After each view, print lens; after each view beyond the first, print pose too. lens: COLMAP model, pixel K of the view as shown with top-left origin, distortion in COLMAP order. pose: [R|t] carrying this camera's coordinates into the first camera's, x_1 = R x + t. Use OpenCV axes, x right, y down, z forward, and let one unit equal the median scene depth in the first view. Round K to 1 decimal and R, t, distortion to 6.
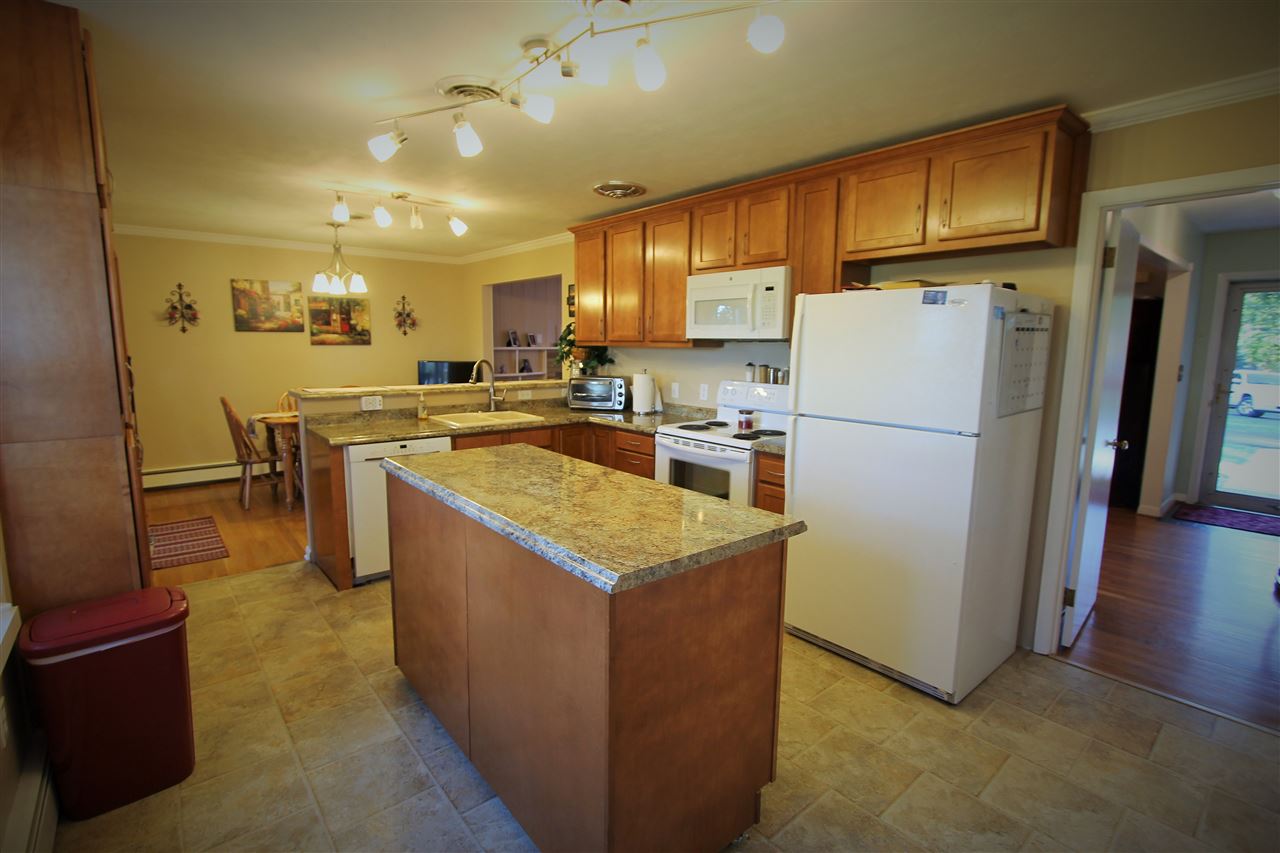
lens RADIAL K [[593.2, 0, 638.4], [0, 593.2, 422.7], [0, 0, 1]] dist [-0.020153, 0.004667]
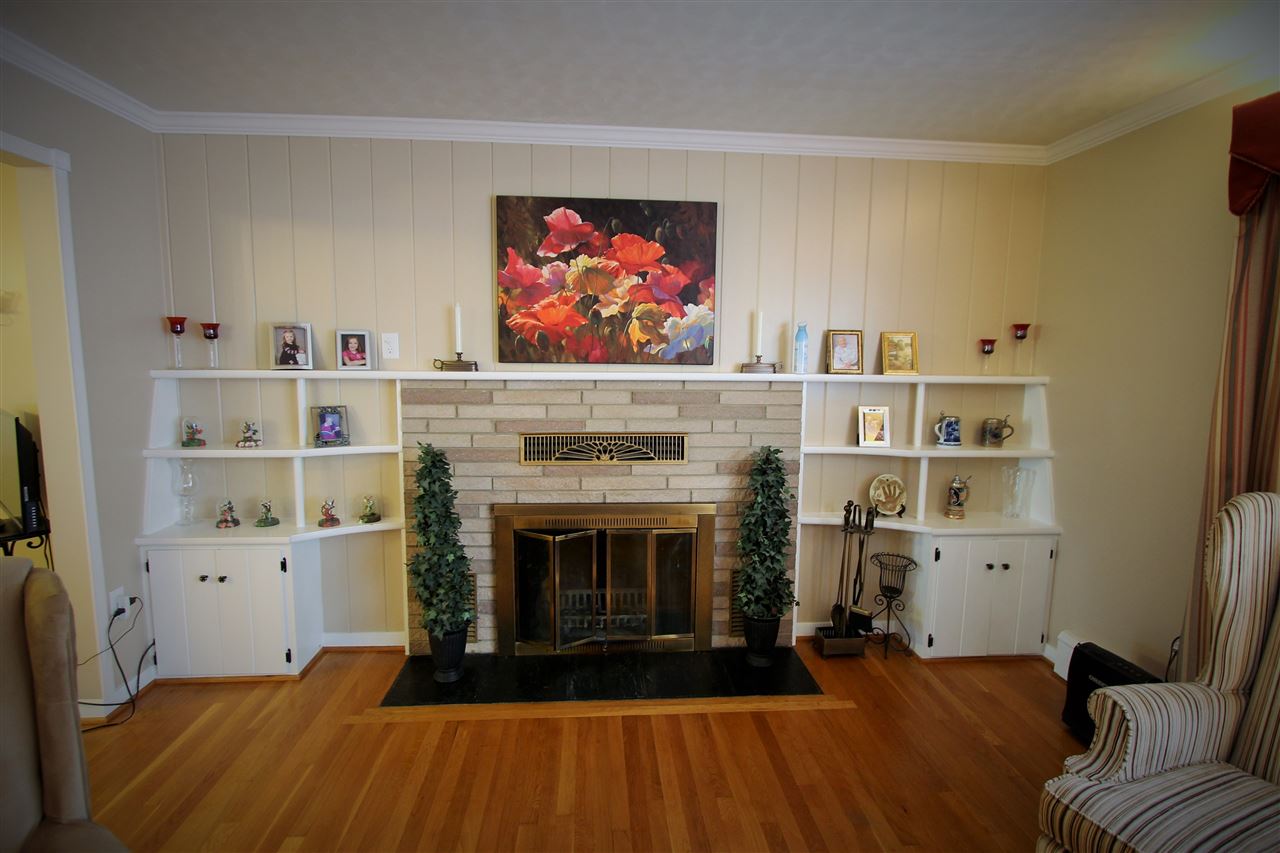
lens RADIAL K [[624.3, 0, 641.0], [0, 624.3, 426.6], [0, 0, 1]] dist [-0.013190, -0.000629]
pose [[0.810078, 0.069835, -0.582149, 0.226205], [-0.083207, 0.996525, 0.003759, -0.159405], [0.580389, 0.045394, 0.813073, 1.166295]]
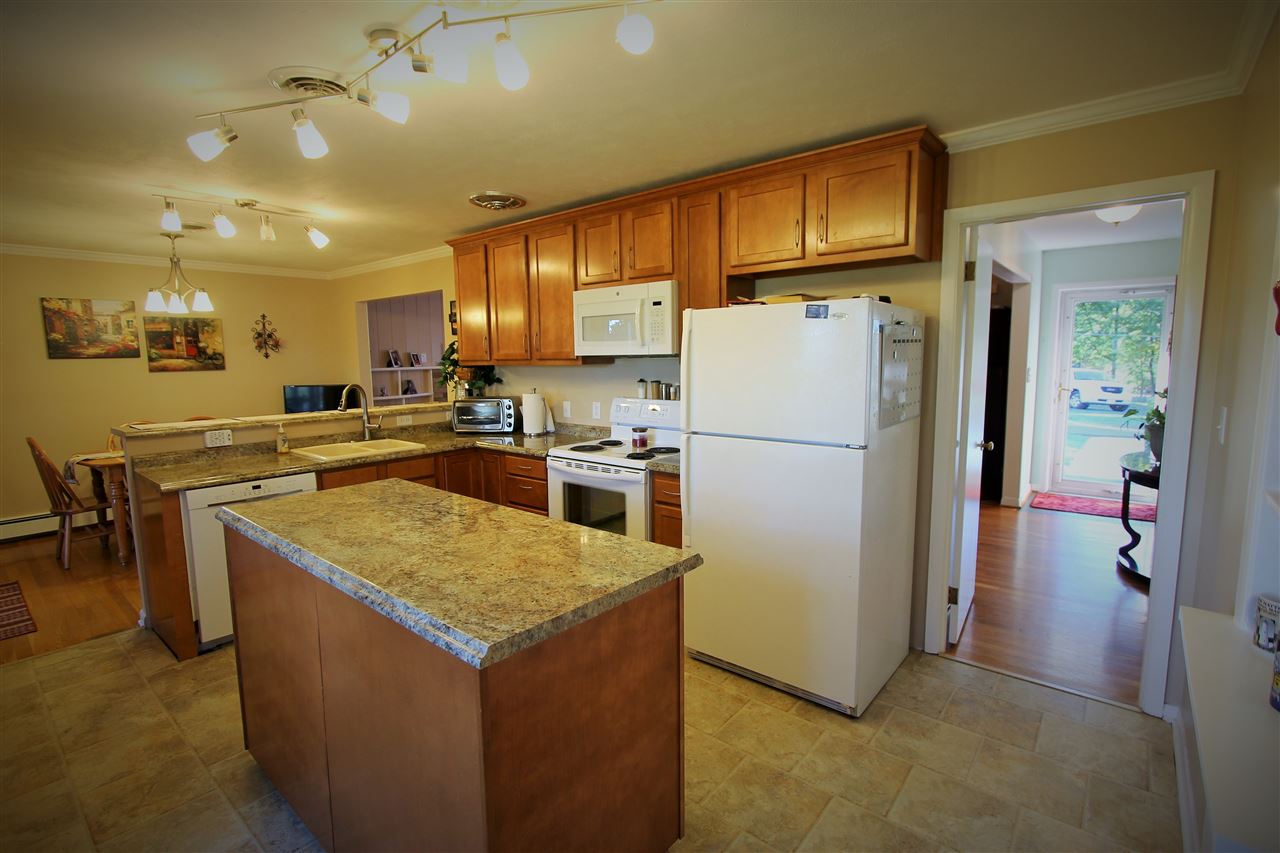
lens RADIAL K [[593.2, 0, 639.2], [0, 593.2, 421.6], [0, 0, 1]] dist [-0.020153, 0.004667]
pose [[0.984684, -0.043090, 0.168937, 0.011141], [0.047084, 0.998696, -0.019707, -0.008077], [-0.167868, 0.027359, 0.985430, 0.027014]]
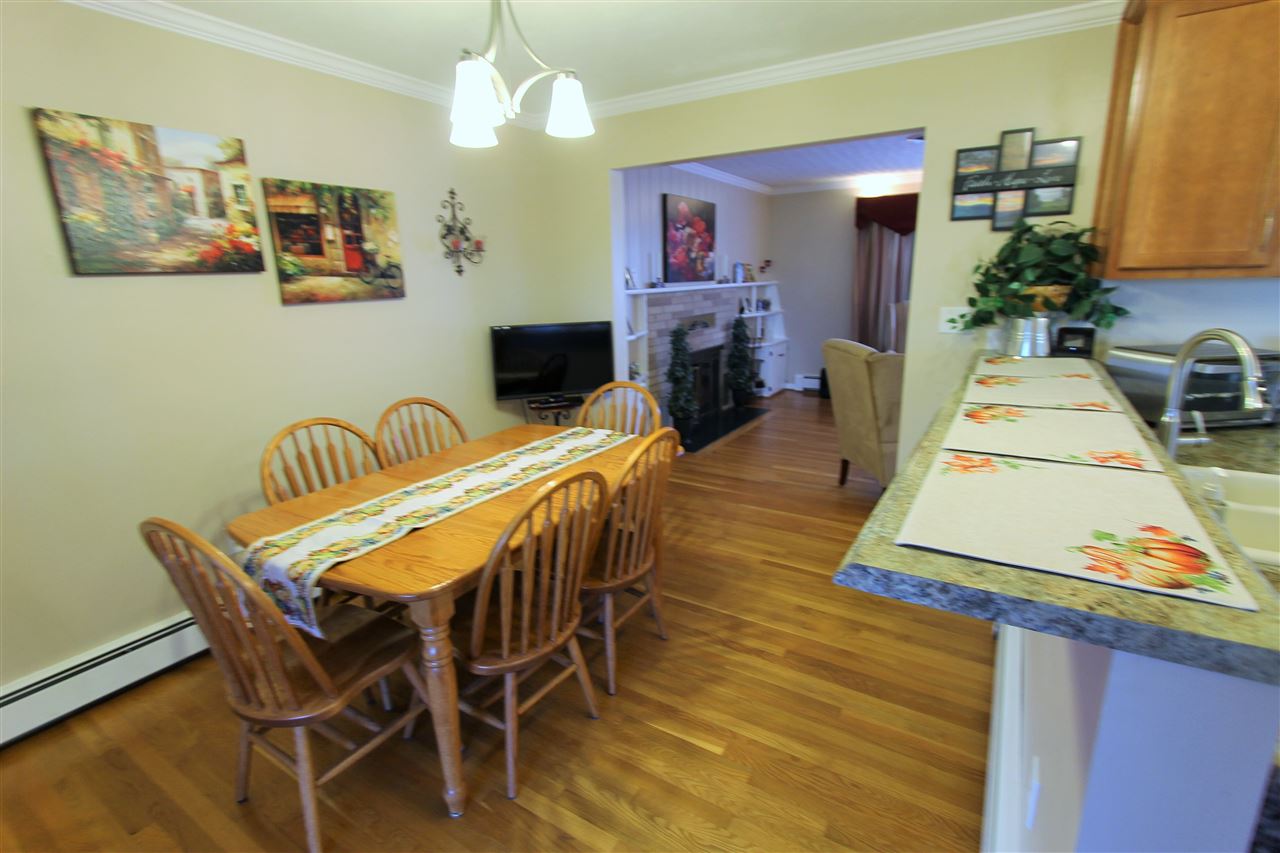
lens RADIAL K [[593.2, 0, 635.1], [0, 593.2, 427.9], [0, 0, 1]] dist [-0.020153, 0.004667]
pose [[0.953270, -0.107309, 0.282421, -0.510793], [0.075278, 0.989677, 0.121950, -0.091245], [-0.292592, -0.094991, 0.951507, 0.614948]]
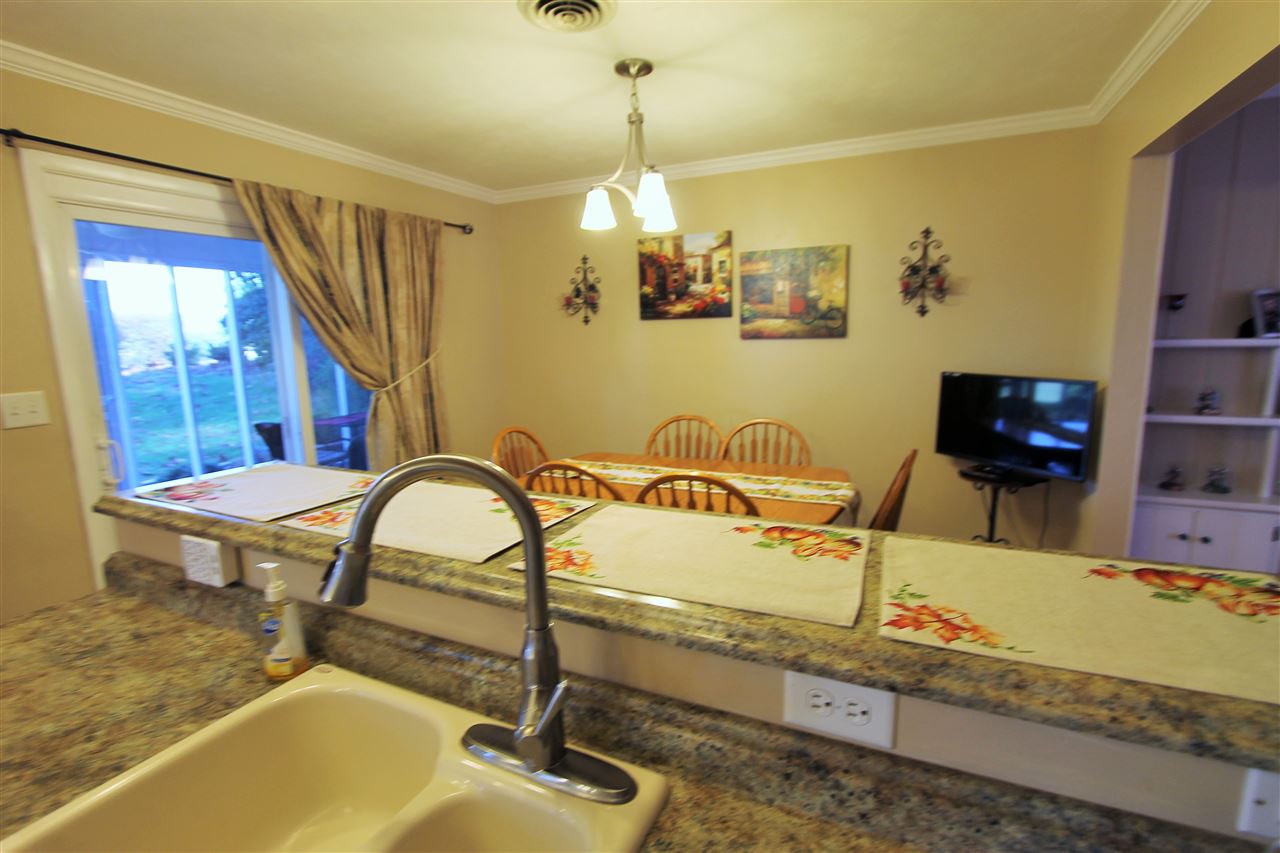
lens RADIAL K [[593.2, 0, 643.4], [0, 593.2, 424.3], [0, 0, 1]] dist [-0.020153, 0.004667]
pose [[0.423205, 0.119082, -0.898174, -0.080970], [-0.098091, 0.991520, 0.085240, -0.102448], [0.900708, 0.052029, 0.431297, 0.764914]]
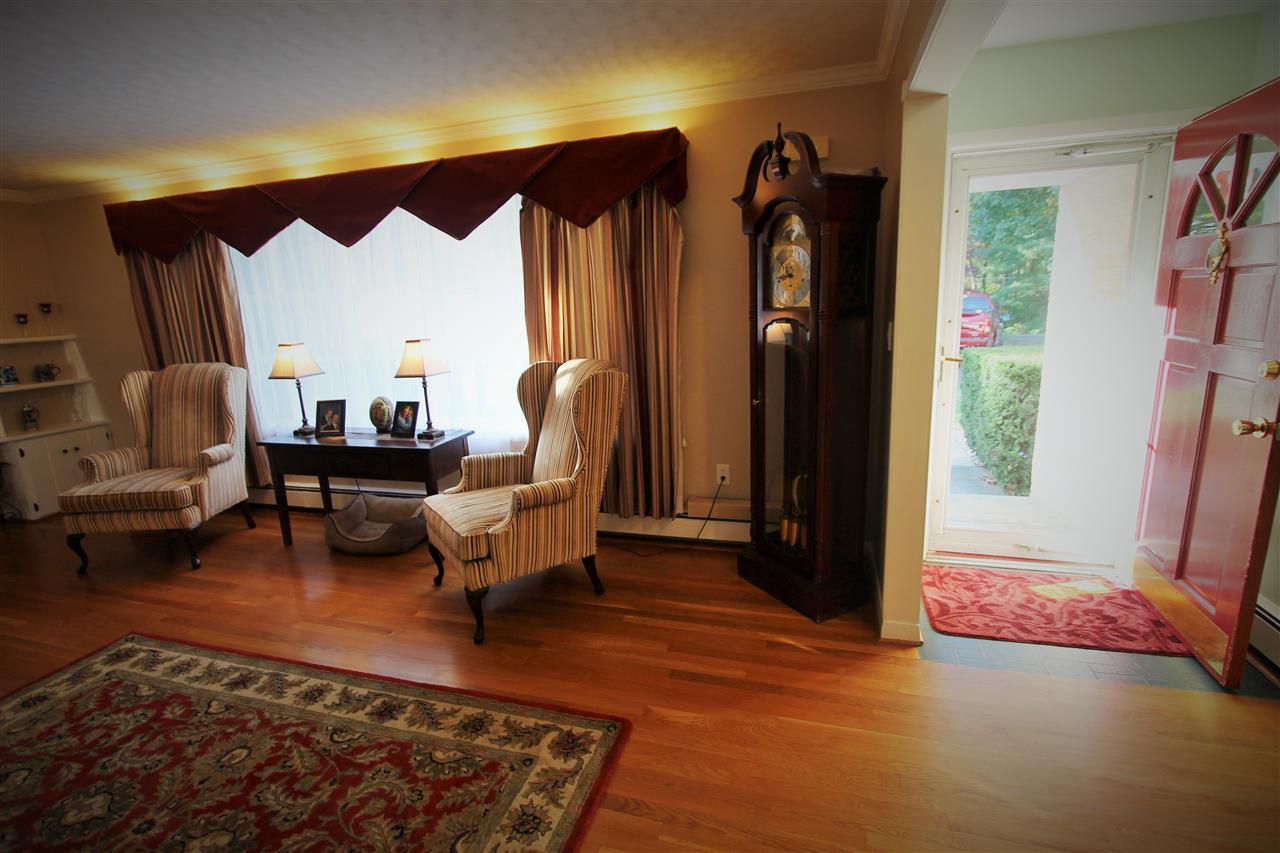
lens RADIAL K [[593.2, 0, 640.7], [0, 593.2, 430.3], [0, 0, 1]] dist [-0.020153, 0.004667]
pose [[0.840797, -0.159400, 0.517351, 0.425043], [0.120376, 0.986792, 0.108404, -0.086315], [-0.527797, -0.028870, 0.848880, 0.652785]]
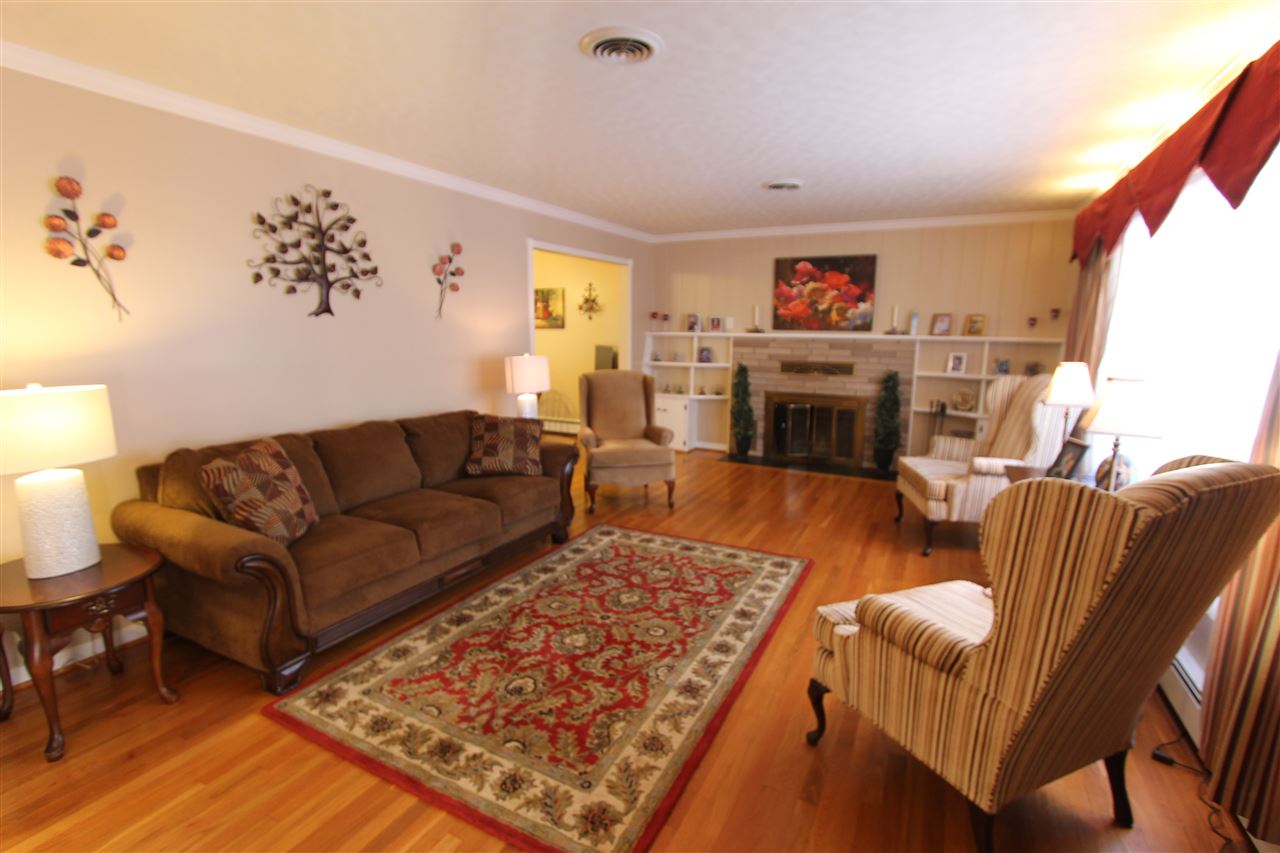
lens RADIAL K [[593.2, 0, 640.4], [0, 593.2, 426.6], [0, 0, 1]] dist [-0.020153, 0.004667]
pose [[0.380988, 0.150693, -0.912217, 0.796046], [-0.128046, 0.985721, 0.109356, -0.109575], [0.915670, 0.075142, 0.394844, 0.847169]]
